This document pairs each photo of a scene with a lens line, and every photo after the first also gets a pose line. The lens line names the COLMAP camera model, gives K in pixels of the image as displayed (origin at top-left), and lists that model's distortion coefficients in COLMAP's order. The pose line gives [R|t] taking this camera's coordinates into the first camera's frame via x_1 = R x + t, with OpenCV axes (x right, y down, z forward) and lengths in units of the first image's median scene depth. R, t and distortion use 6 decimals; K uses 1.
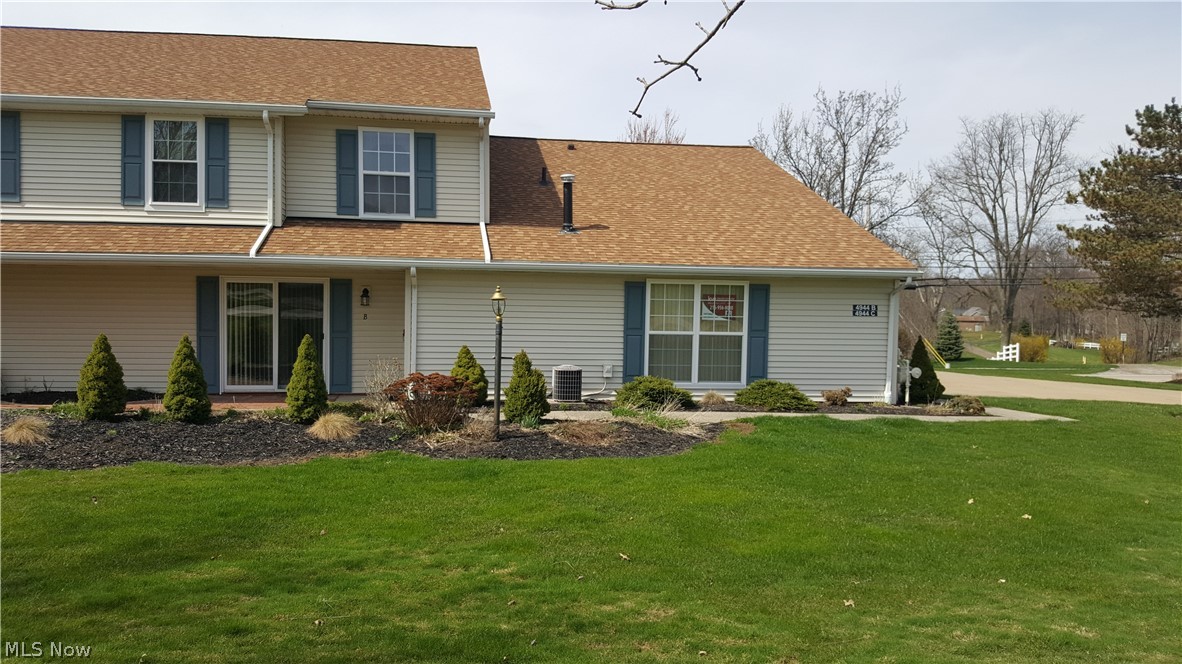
lens RADIAL K [[804.5, 0, 591.0], [0, 804.5, 332.0], [0, 0, 1]] dist [-0.003081, -0.003057]
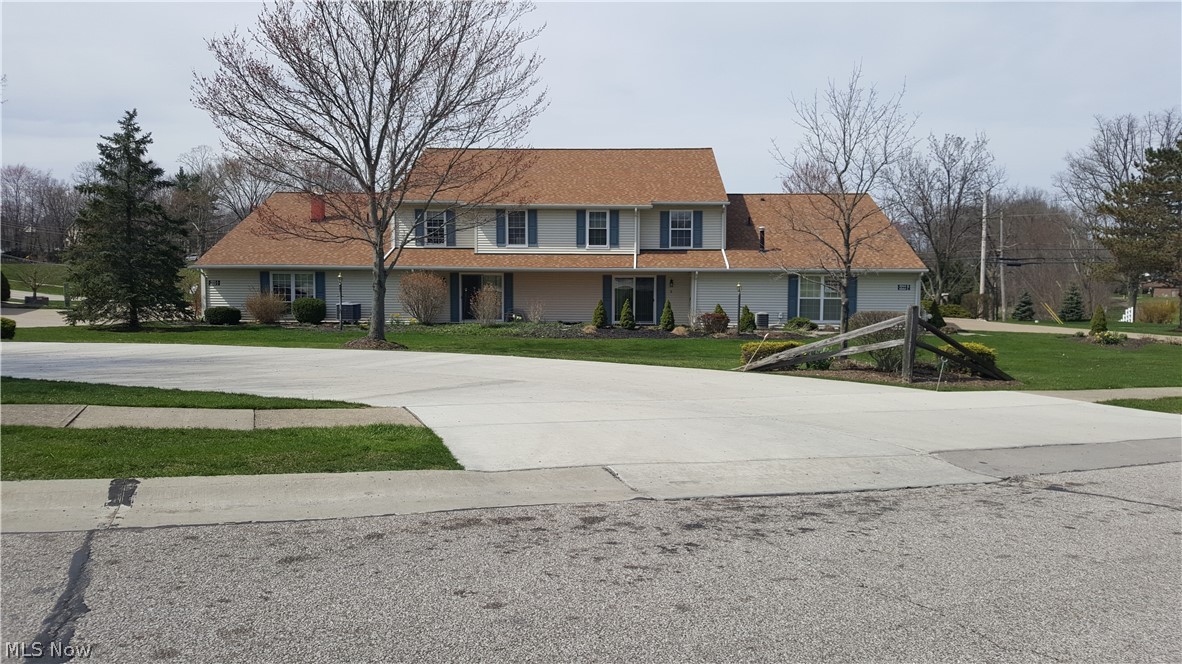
lens RADIAL K [[804.5, 0, 591.0], [0, 804.5, 332.0], [0, 0, 1]] dist [-0.003081, -0.003057]
pose [[0.975370, 0.004768, -0.220526, 0.000974], [0.003865, 0.999244, 0.038697, 0.006194], [0.220543, -0.038596, 0.974613, -1.333414]]
